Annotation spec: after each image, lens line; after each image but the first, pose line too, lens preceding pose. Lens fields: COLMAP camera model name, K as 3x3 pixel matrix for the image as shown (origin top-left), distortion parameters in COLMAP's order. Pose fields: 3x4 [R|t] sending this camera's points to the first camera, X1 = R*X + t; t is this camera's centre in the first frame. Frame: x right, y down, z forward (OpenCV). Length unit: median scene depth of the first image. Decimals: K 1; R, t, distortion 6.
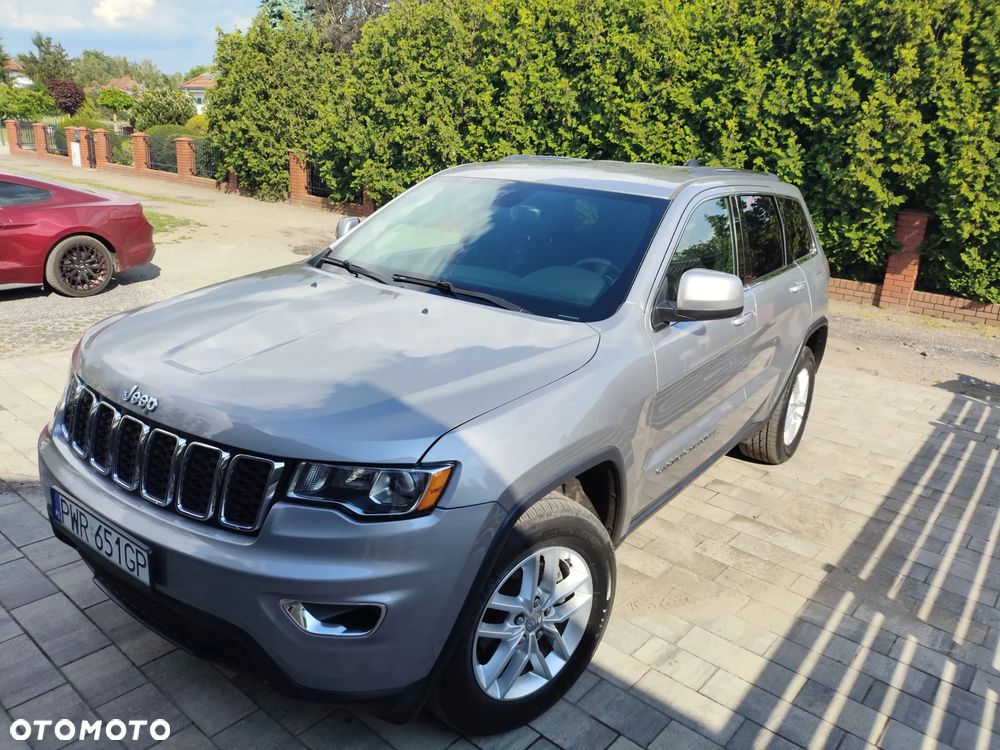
lens RADIAL K [[740.2, 0, 510.7], [0, 740.2, 370.1], [0, 0, 1]] dist [-0.011421, 0.002258]
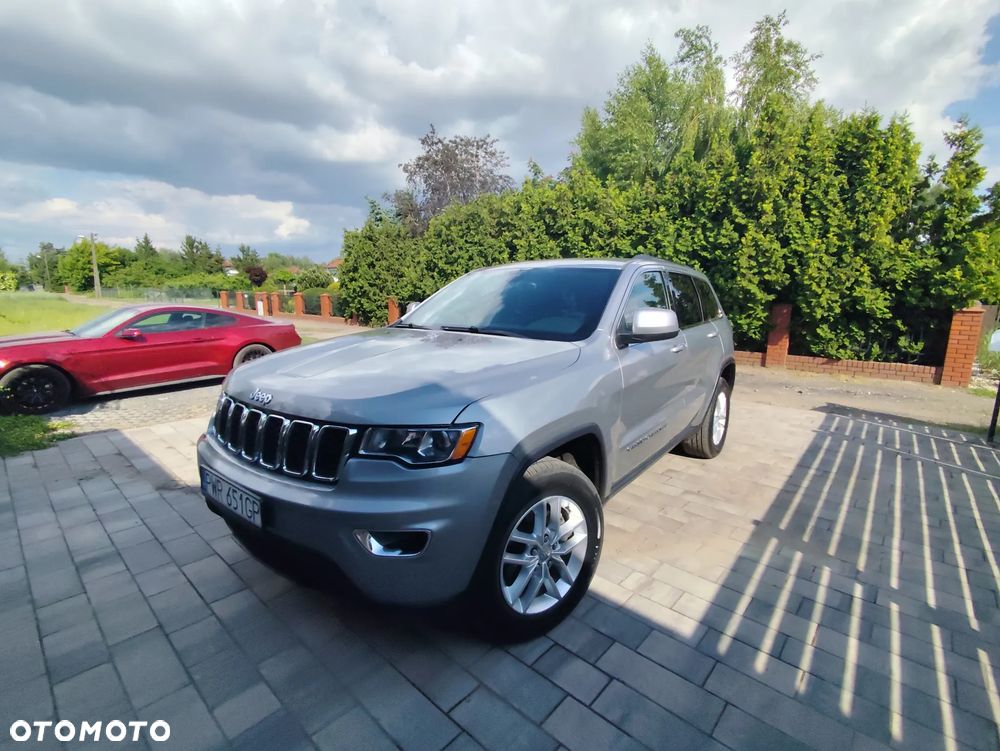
lens RADIAL K [[461.4, 0, 510.6], [0, 461.4, 374.9], [0, 0, 1]] dist [0.012690, -0.012028]
pose [[0.997931, -0.052303, -0.037398, 0.008546], [0.047340, 0.991264, -0.123108, 0.057312], [0.043510, 0.121082, 0.991688, 0.054145]]
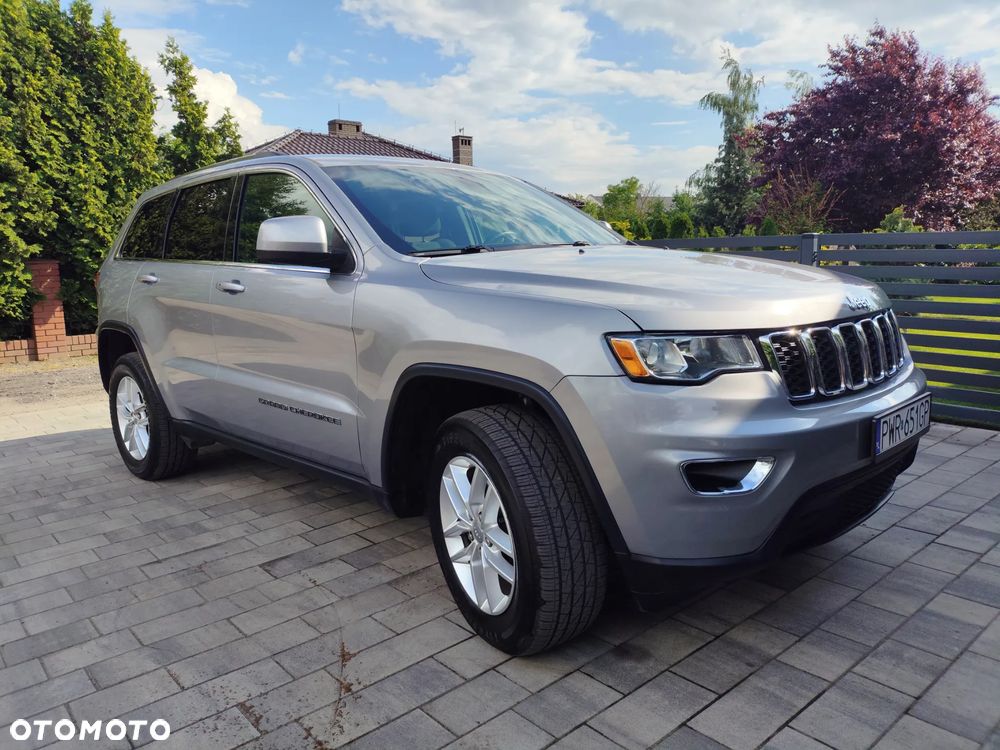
lens RADIAL K [[740.2, 0, 482.5], [0, 740.2, 369.0], [0, 0, 1]] dist [-0.011421, 0.002258]
pose [[0.168244, -0.217222, 0.961514, -0.752951], [0.316312, 0.935733, 0.156050, -0.098739], [-0.933617, 0.277884, 0.226141, 0.580855]]
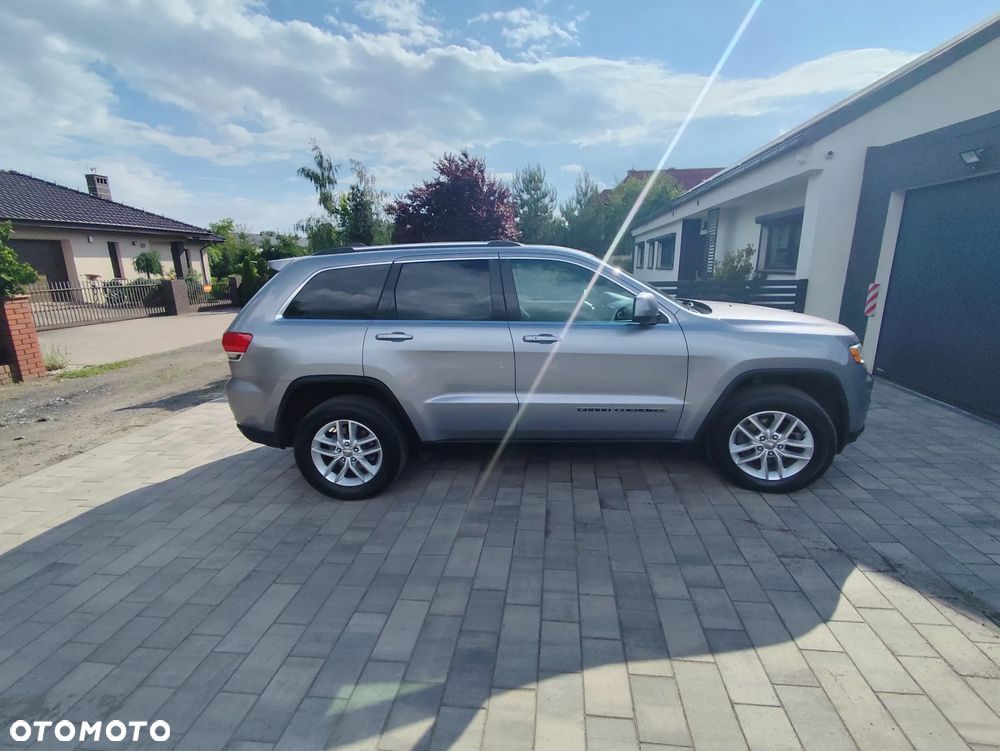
lens RADIAL K [[461.4, 0, 503.7], [0, 461.4, 376.9], [0, 0, 1]] dist [0.012690, -0.012028]
pose [[-0.545419, -0.247229, 0.800872, -0.599464], [0.229415, 0.874985, 0.426346, -0.378314], [-0.806156, 0.416269, -0.420515, 1.280644]]
